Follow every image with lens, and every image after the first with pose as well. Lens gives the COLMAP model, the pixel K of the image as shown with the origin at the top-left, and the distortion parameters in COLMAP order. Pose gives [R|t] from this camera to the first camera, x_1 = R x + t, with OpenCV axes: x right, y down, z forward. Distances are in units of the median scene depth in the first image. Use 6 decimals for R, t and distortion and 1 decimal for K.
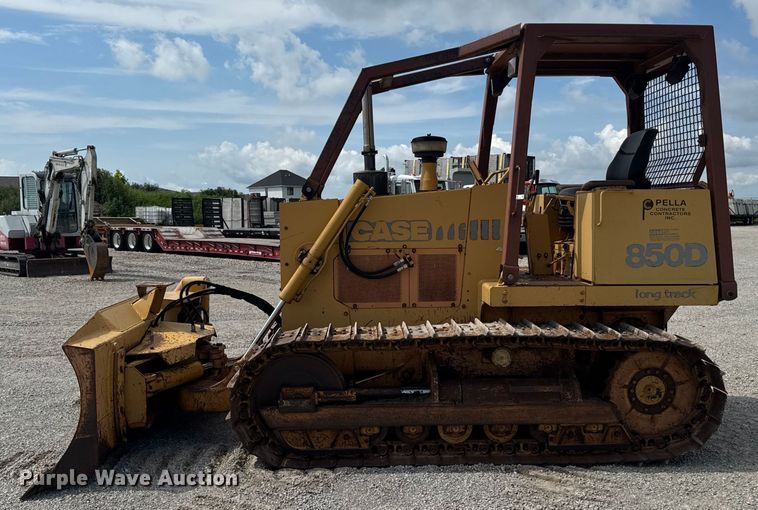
lens RADIAL K [[701.1, 0, 380.6], [0, 701.1, 269.8], [0, 0, 1]] dist [0.043877, -0.002028]
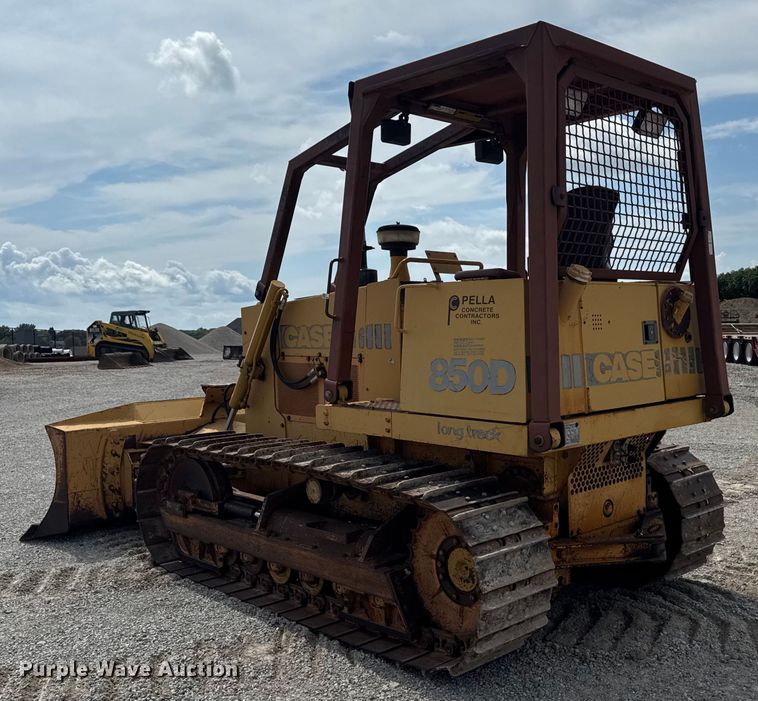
lens RADIAL K [[842.4, 0, 464.9], [0, 842.4, 354.8], [0, 0, 1]] dist [0.043423, -0.033357]
pose [[0.701732, 0.026206, -0.711959, 0.980300], [-0.052774, 0.998490, -0.015263, -0.028073], [0.710484, 0.048284, 0.702055, 0.413077]]
